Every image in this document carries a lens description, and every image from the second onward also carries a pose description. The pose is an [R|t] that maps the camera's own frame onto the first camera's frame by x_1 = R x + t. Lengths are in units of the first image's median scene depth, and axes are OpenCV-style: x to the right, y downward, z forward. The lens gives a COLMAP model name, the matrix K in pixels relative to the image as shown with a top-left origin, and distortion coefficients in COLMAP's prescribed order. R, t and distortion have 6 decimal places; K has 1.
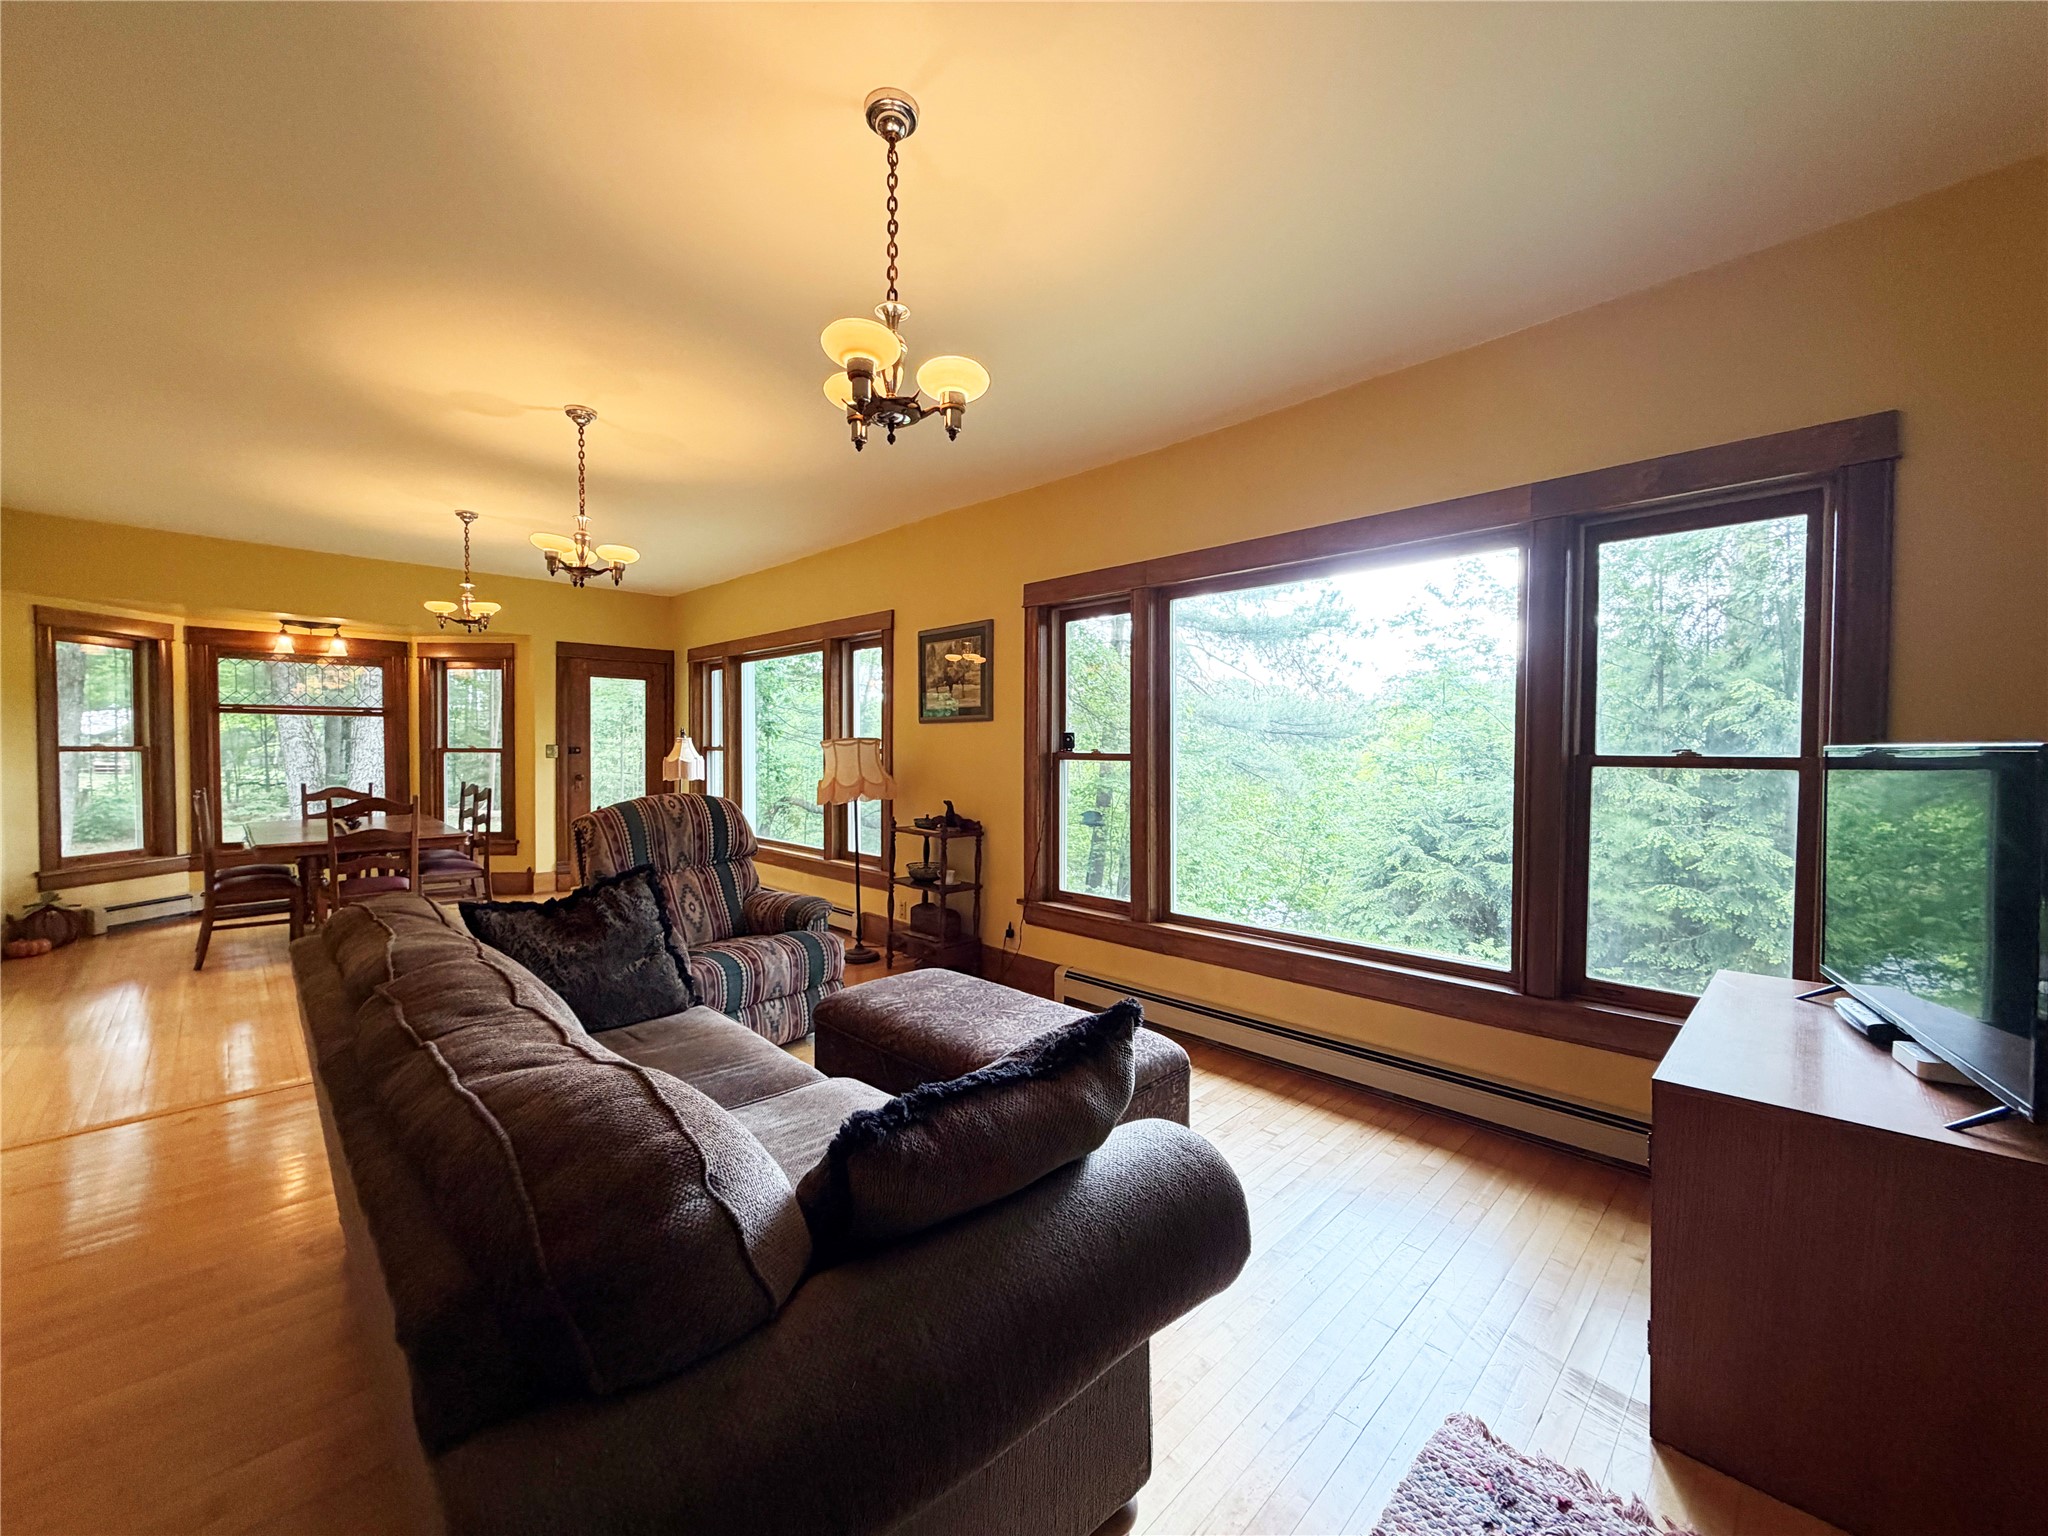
lens RADIAL K [[811.7, 0, 1018.6], [0, 811.7, 762.1], [0, 0, 1]] dist [-0.001176, 0.000676]
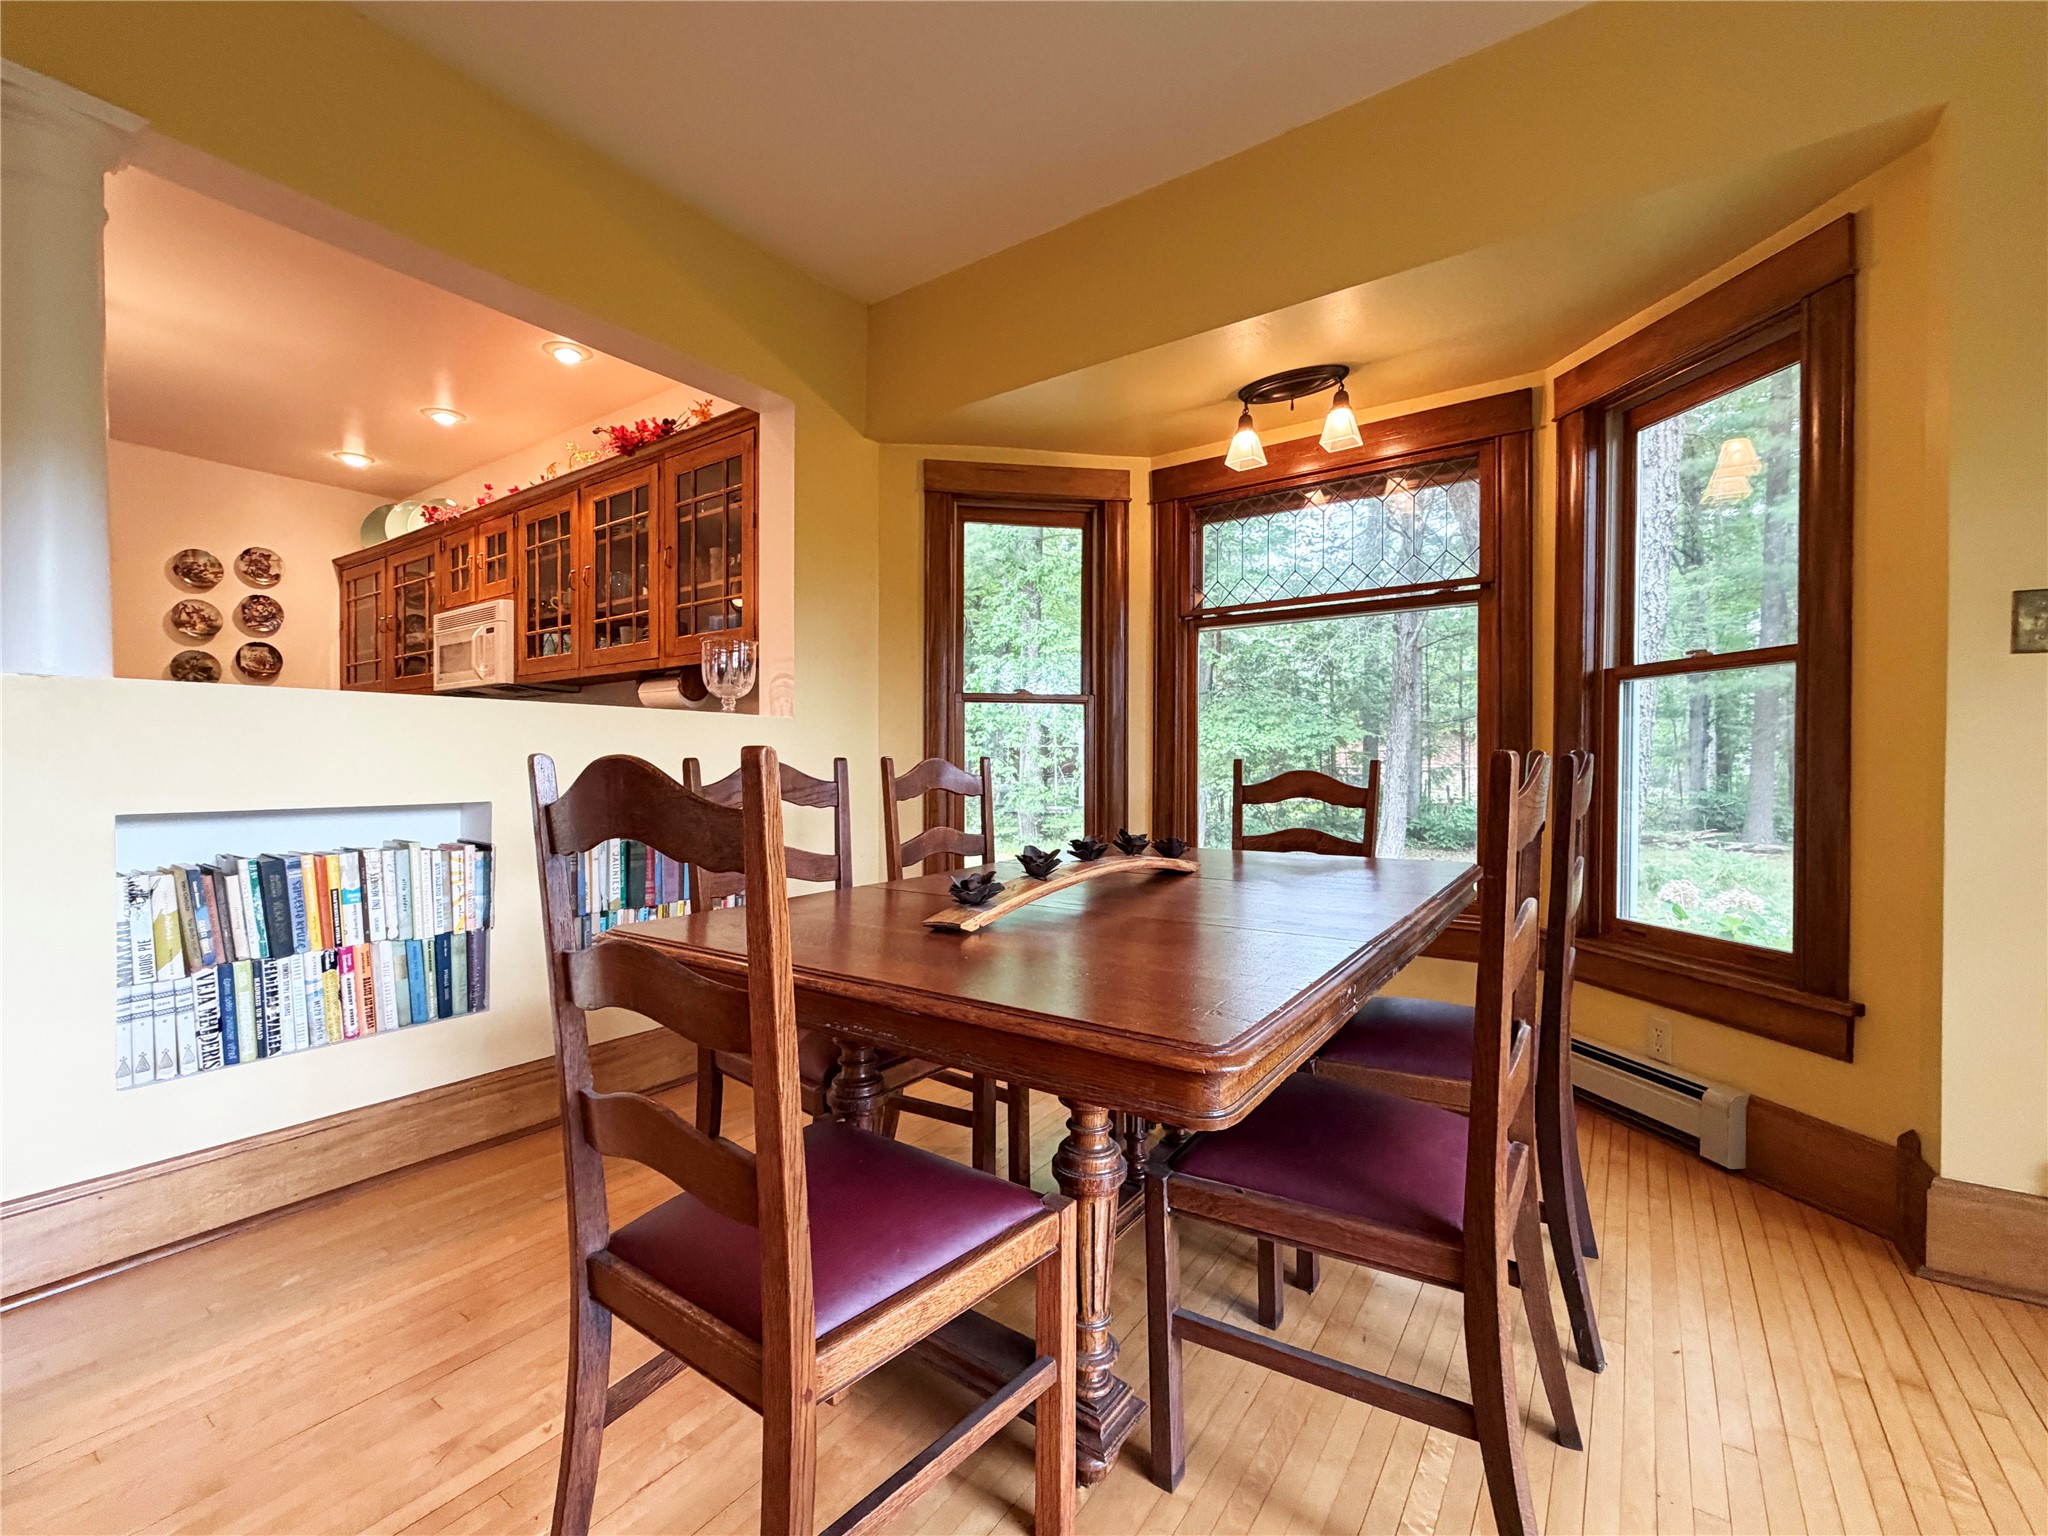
lens RADIAL K [[887.5, 0, 1011.6], [0, 887.5, 771.4], [0, 0, 1]] dist [-0.000673, 0.000413]
pose [[0.166575, 0.001185, -0.986028, -0.454091], [-0.017172, 0.999851, -0.001700, 0.034969], [0.985879, 0.017215, 0.166570, 0.806772]]
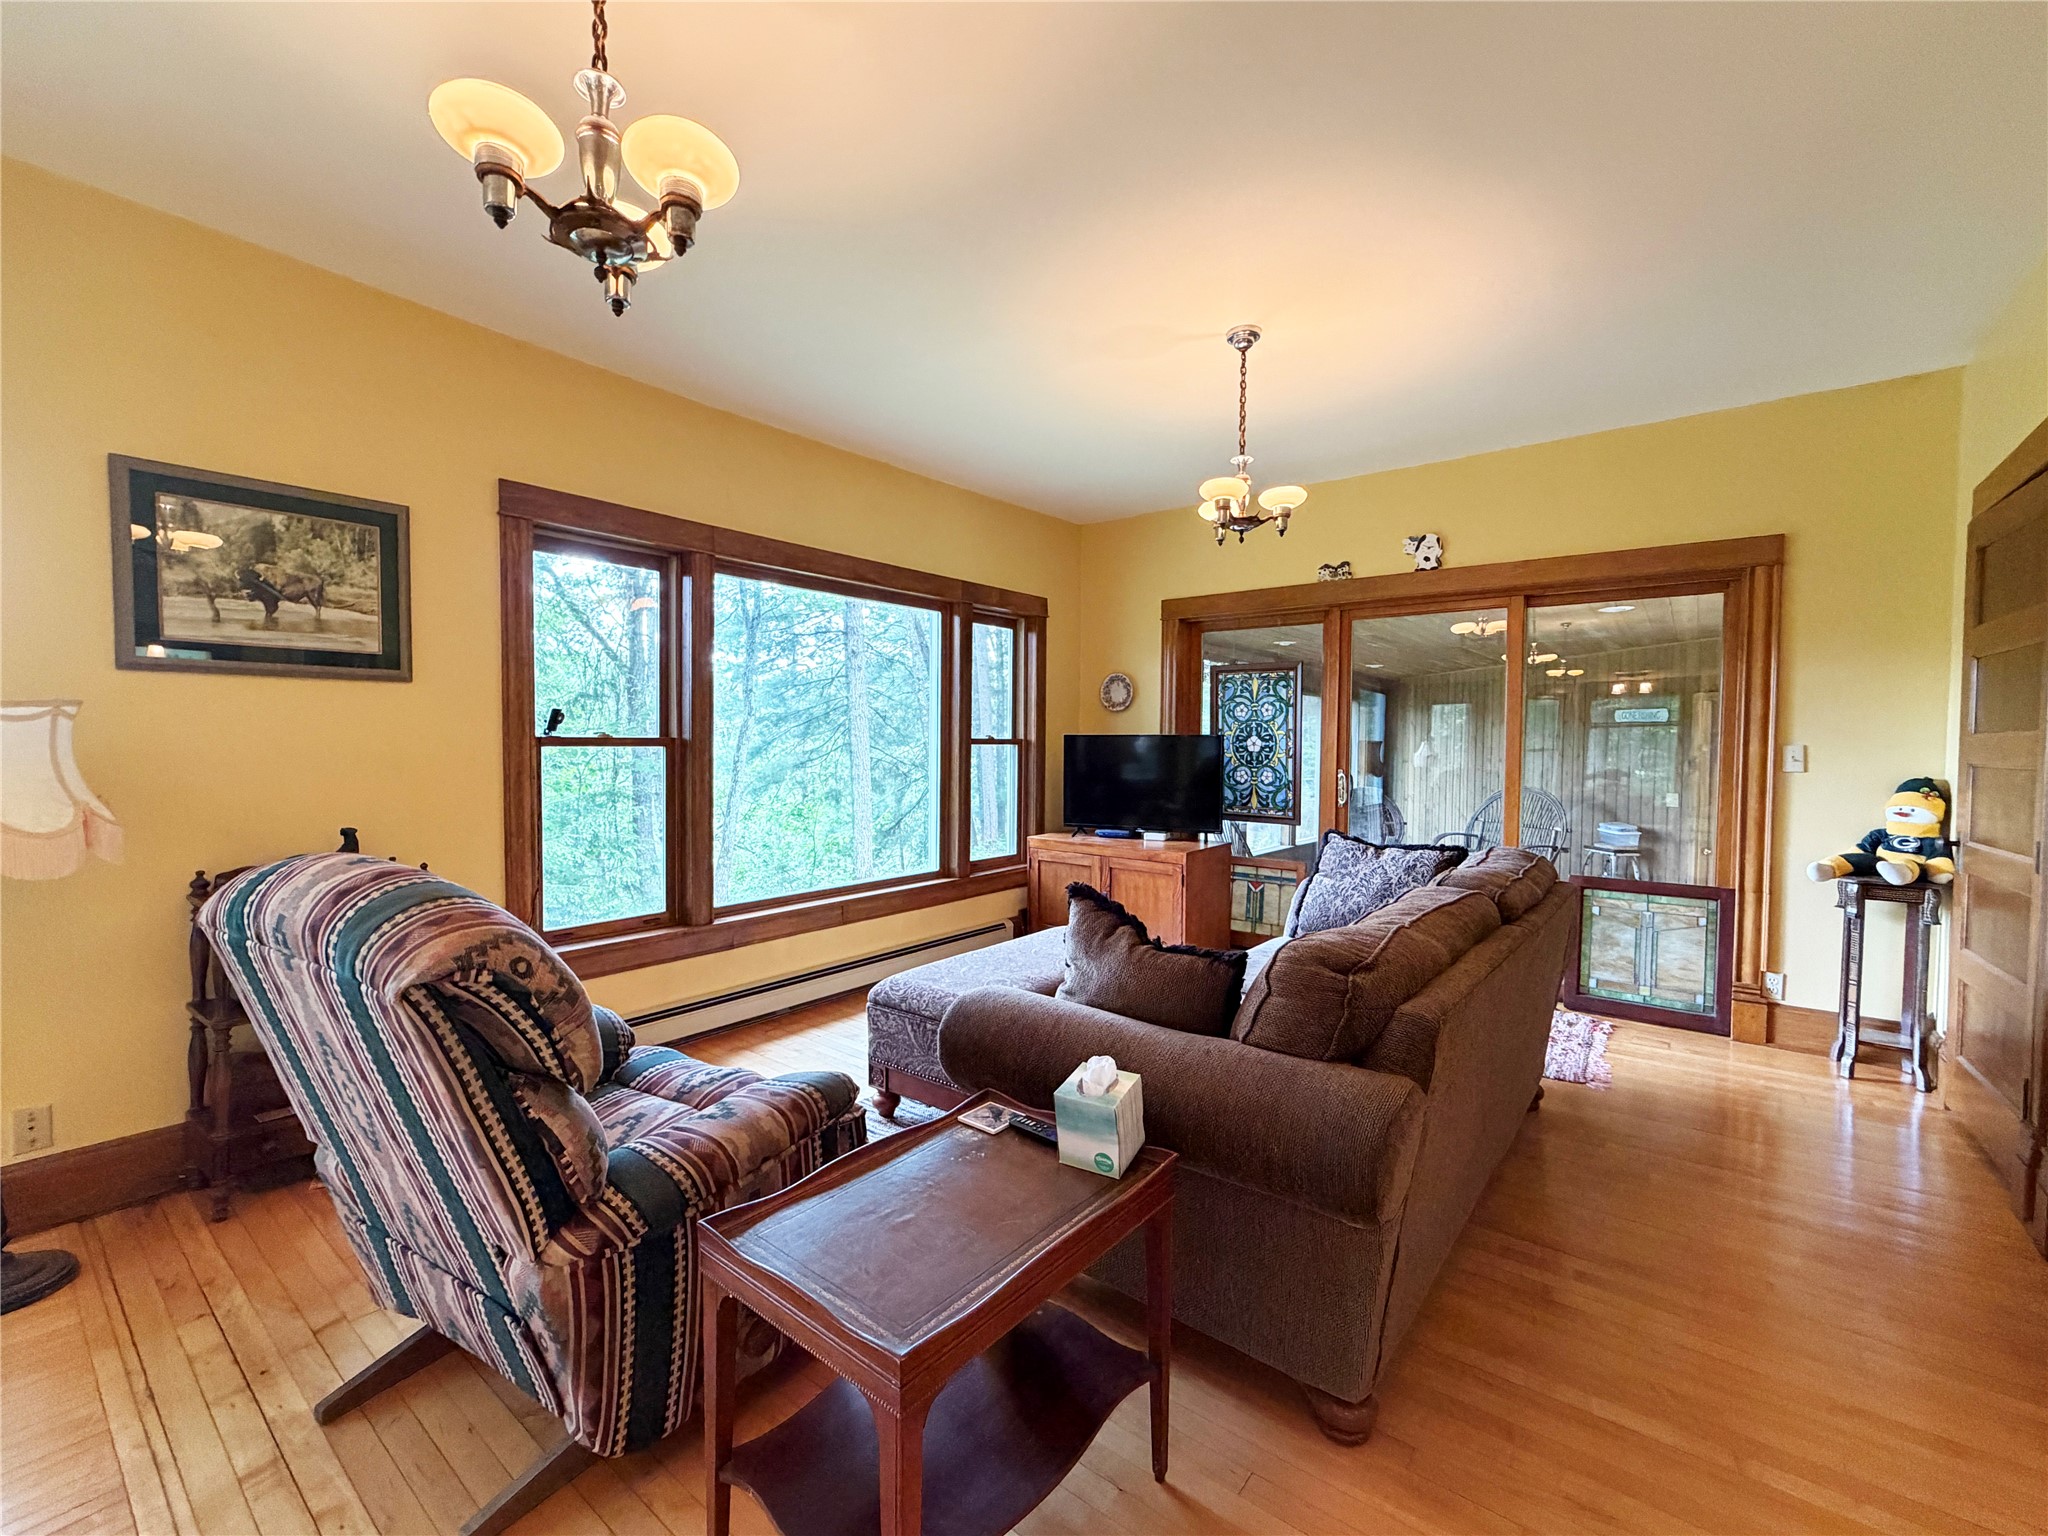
lens RADIAL K [[855.7, 0, 1025.1], [0, 855.7, 771.1], [0, 0, 1]] dist [-0.002958, 0.000335]
pose [[-0.115388, -0.041189, 0.992466, -0.520277], [0.008767, 0.999059, 0.042482, -0.006288], [-0.993282, 0.013603, -0.114919, 0.475159]]
